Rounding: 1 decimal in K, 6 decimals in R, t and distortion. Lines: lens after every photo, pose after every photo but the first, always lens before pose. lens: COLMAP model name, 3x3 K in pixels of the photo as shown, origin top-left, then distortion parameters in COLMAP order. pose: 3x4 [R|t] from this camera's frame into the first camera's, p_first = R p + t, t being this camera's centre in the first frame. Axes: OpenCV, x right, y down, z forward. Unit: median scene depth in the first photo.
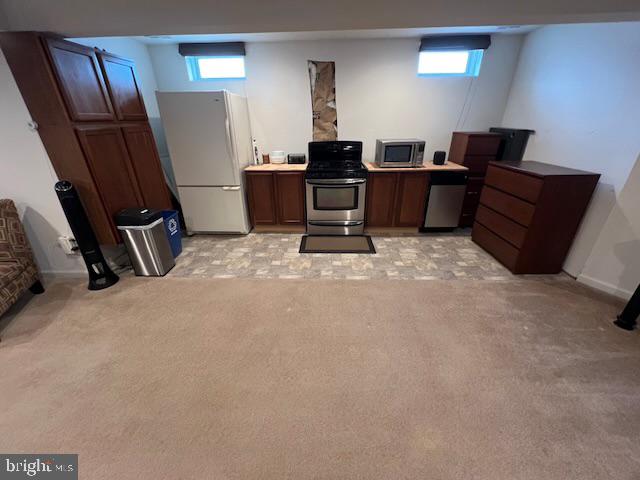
lens RADIAL K [[255.1, 0, 319.7], [0, 255.1, 238.9], [0, 0, 1]] dist [-0.004338, 0.000029]
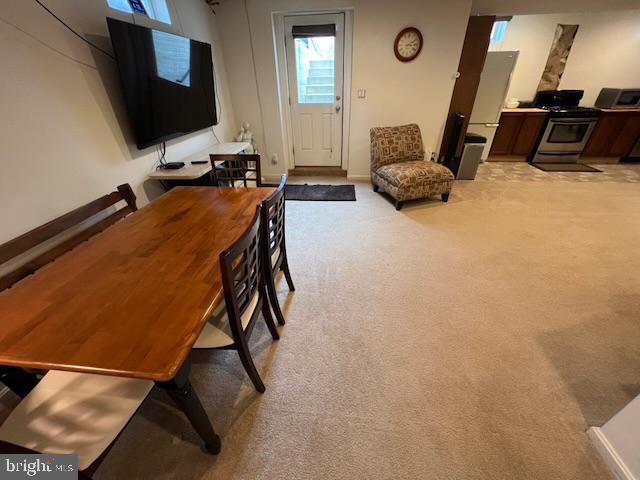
lens RADIAL K [[255.1, 0, 320.2], [0, 255.1, 238.3], [0, 0, 1]] dist [-0.004338, 0.000029]
pose [[0.996607, 0.032292, -0.075703, -1.164476], [-0.023052, 0.992519, 0.119894, 0.273271], [0.079009, -0.117742, 0.989896, -0.533438]]
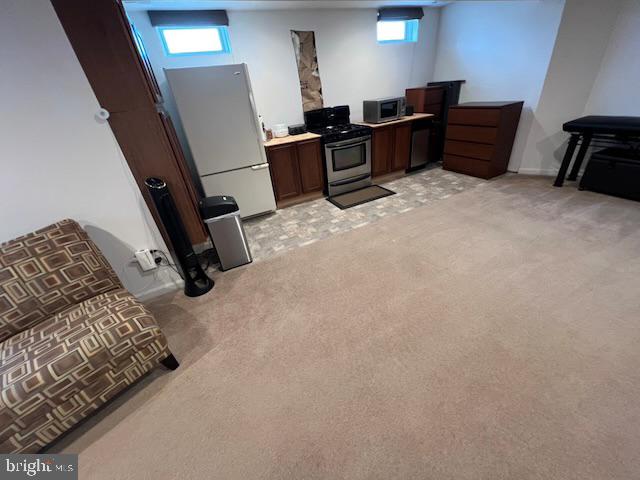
lens RADIAL K [[255.1, 0, 318.3], [0, 255.1, 238.8], [0, 0, 1]] dist [-0.004338, 0.000029]
pose [[0.884229, -0.302813, 0.355588, -0.584974], [0.279280, 0.953041, 0.117118, 0.015445], [-0.374355, -0.004250, 0.927276, -0.000724]]
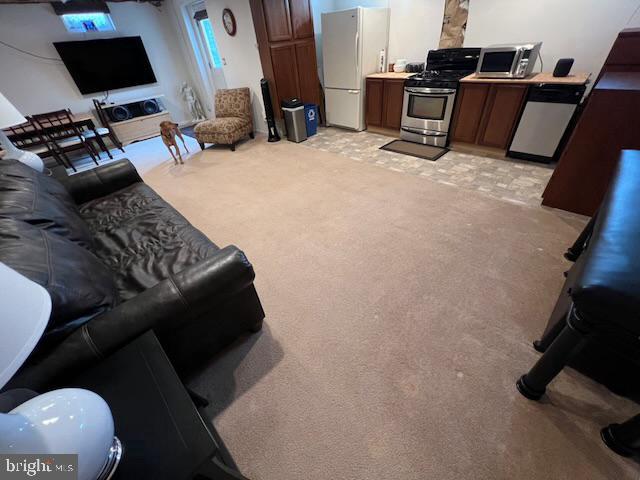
lens RADIAL K [[255.1, 0, 318.2], [0, 255.1, 239.3], [0, 0, 1]] dist [-0.004338, 0.000029]
pose [[0.723471, 0.391325, -0.568730, 0.601698], [-0.219042, 0.911375, 0.348449, 0.087991], [0.654683, -0.127517, 0.745070, -0.237706]]
